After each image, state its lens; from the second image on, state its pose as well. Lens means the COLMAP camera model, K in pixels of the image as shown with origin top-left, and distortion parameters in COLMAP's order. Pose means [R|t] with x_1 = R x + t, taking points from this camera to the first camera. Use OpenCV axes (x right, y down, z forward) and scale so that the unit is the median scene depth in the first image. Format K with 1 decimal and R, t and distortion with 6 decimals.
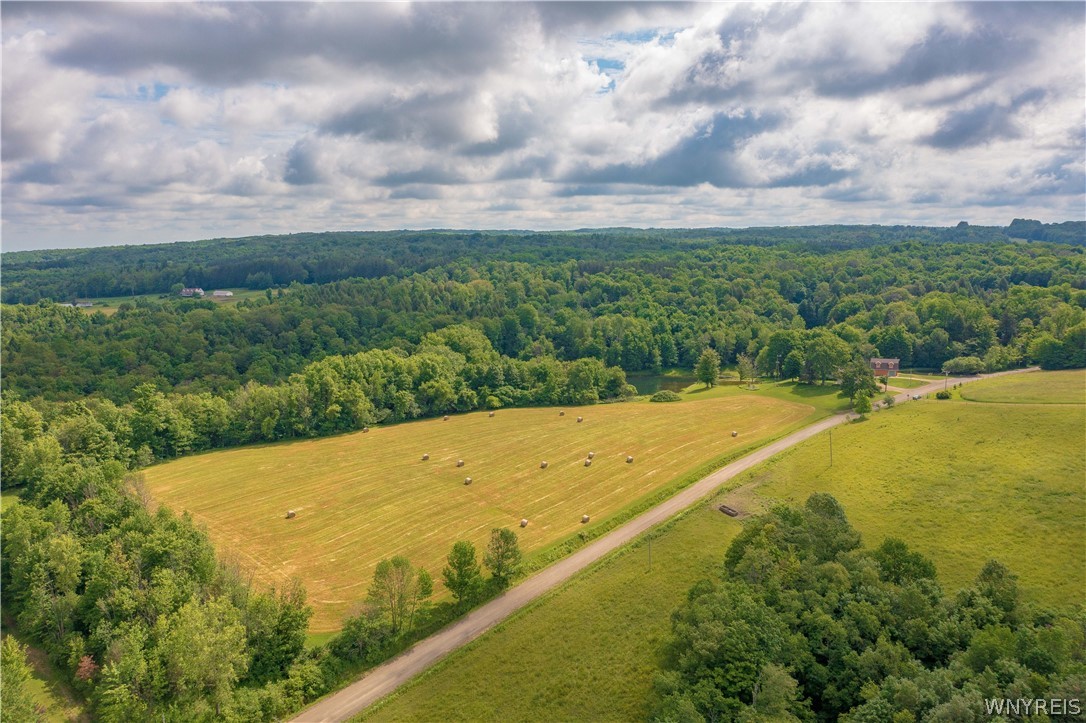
lens RADIAL K [[849.0, 0, 543.0], [0, 849.0, 361.5], [0, 0, 1]] dist [-0.027922, -0.000328]
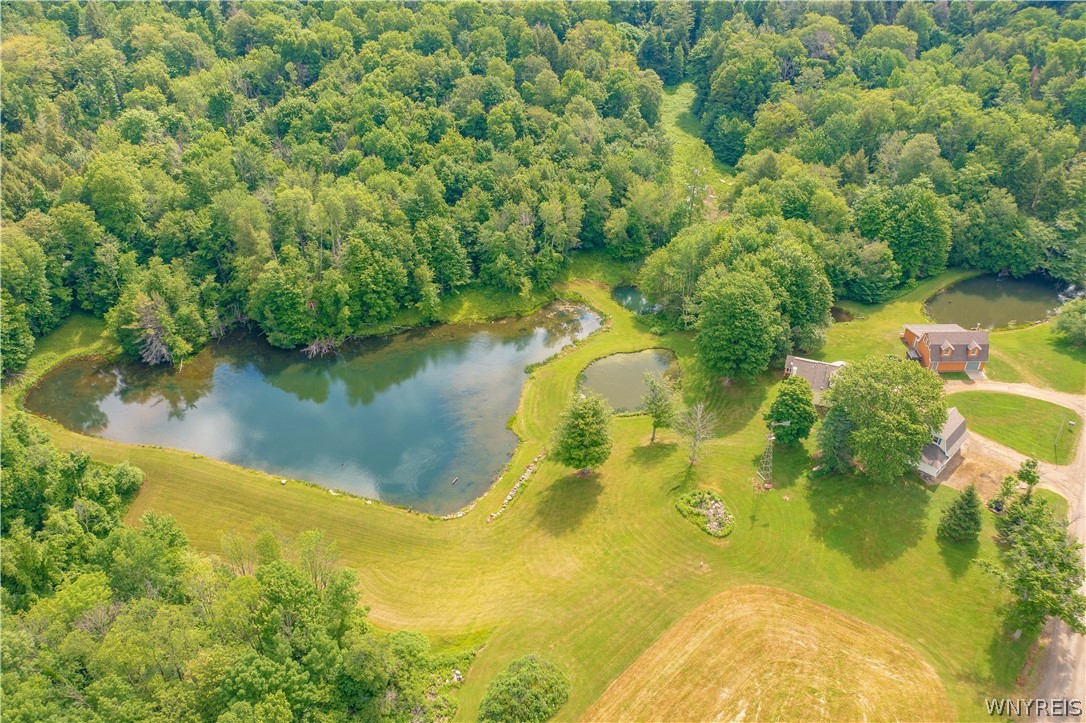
lens RADIAL K [[849.0, 0, 543.0], [0, 849.0, 361.5], [0, 0, 1]] dist [-0.027922, -0.000328]
pose [[0.947756, -0.182800, 0.261424, 0.066196], [0.055068, 0.900974, 0.430364, -0.158586], [-0.314207, -0.393484, 0.863970, 0.568127]]
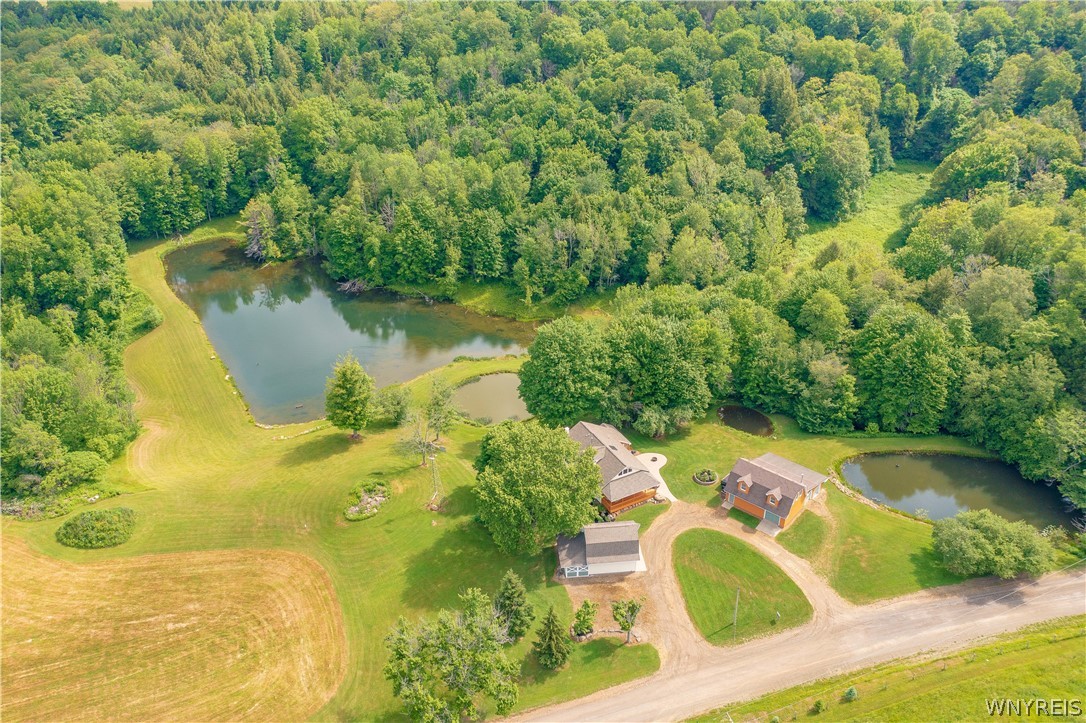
lens RADIAL K [[911.7, 0, 543.0], [0, 911.7, 361.5], [0, 0, 1]] dist [-0.027956, 0.002711]
pose [[0.932288, 0.188513, -0.308711, 0.356044], [-0.057323, 0.919671, 0.388483, -0.161525], [0.357147, -0.344482, 0.868204, 0.532856]]
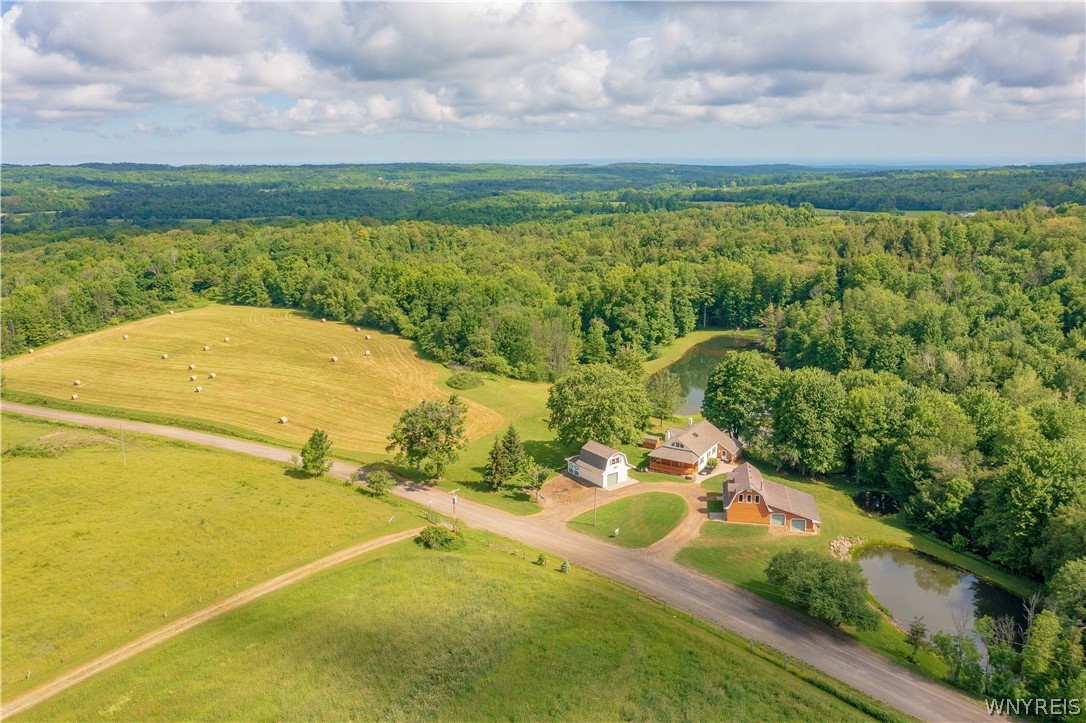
lens RADIAL K [[849.0, 0, 543.0], [0, 849.0, 361.5], [0, 0, 1]] dist [-0.027922, -0.000328]
pose [[0.155582, 0.247324, -0.956361, 0.628960], [-0.147940, 0.963064, 0.224990, -0.105789], [0.976682, 0.106480, 0.186424, 0.691653]]
